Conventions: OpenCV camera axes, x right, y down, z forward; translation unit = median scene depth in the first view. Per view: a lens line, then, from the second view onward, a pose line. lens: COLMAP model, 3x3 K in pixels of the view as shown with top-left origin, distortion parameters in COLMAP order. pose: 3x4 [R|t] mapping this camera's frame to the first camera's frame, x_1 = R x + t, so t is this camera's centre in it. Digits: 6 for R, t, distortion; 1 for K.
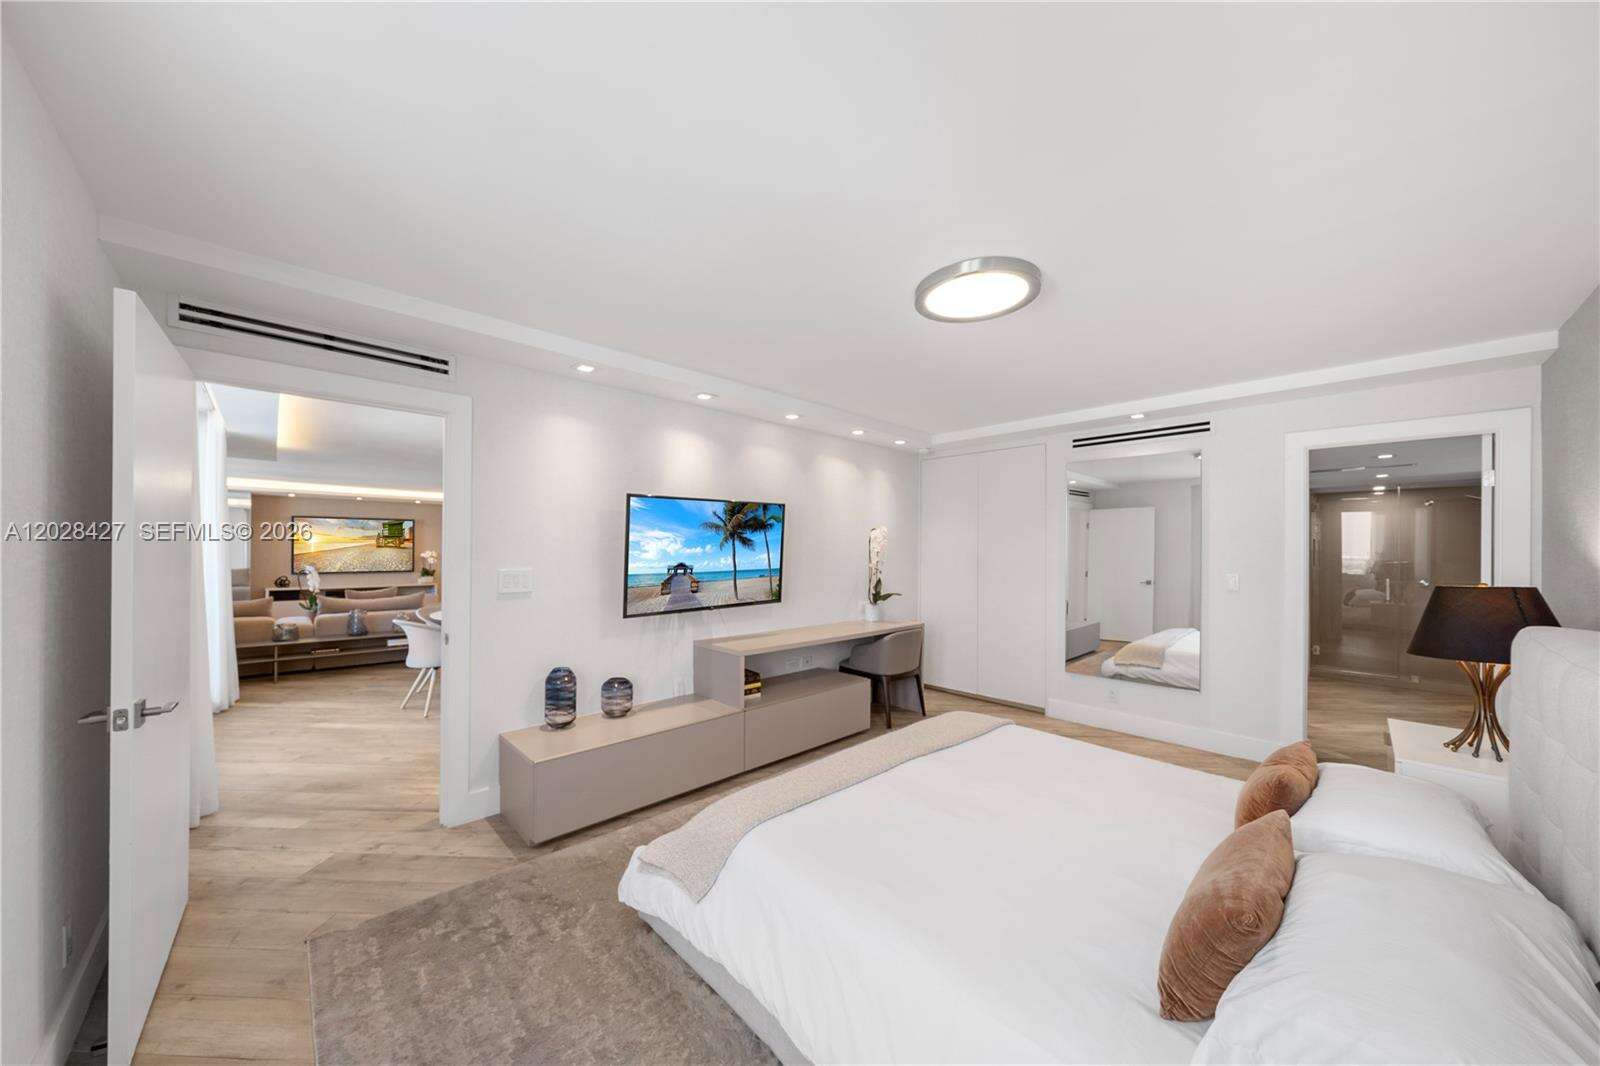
lens RADIAL K [[549.0, 0, 789.4], [0, 549.0, 534.9], [0, 0, 1]] dist [-0.000106, -0.000186]
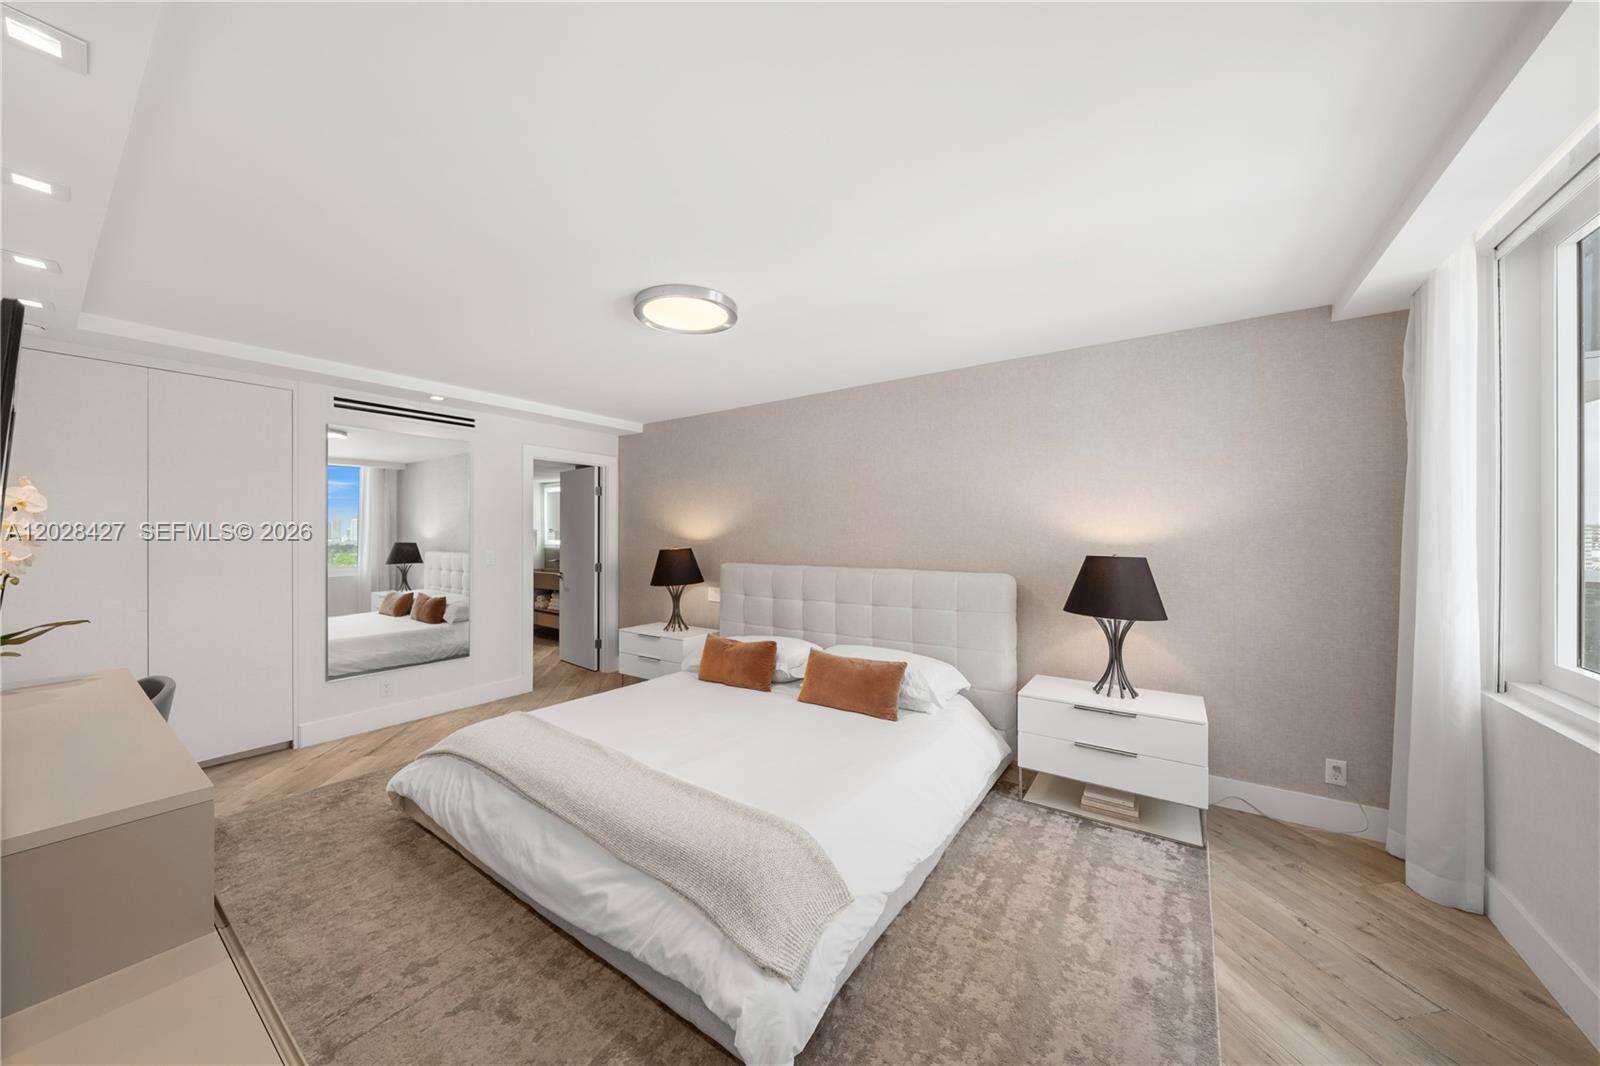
lens RADIAL K [[549.0, 0, 789.4], [0, 549.0, 534.9], [0, 0, 1]] dist [-0.000106, -0.000186]
pose [[-0.191319, -0.009437, 0.981483, -0.480432], [-0.028779, 0.999578, 0.004001, 0.010798], [-0.981106, -0.027481, -0.191510, 0.562726]]
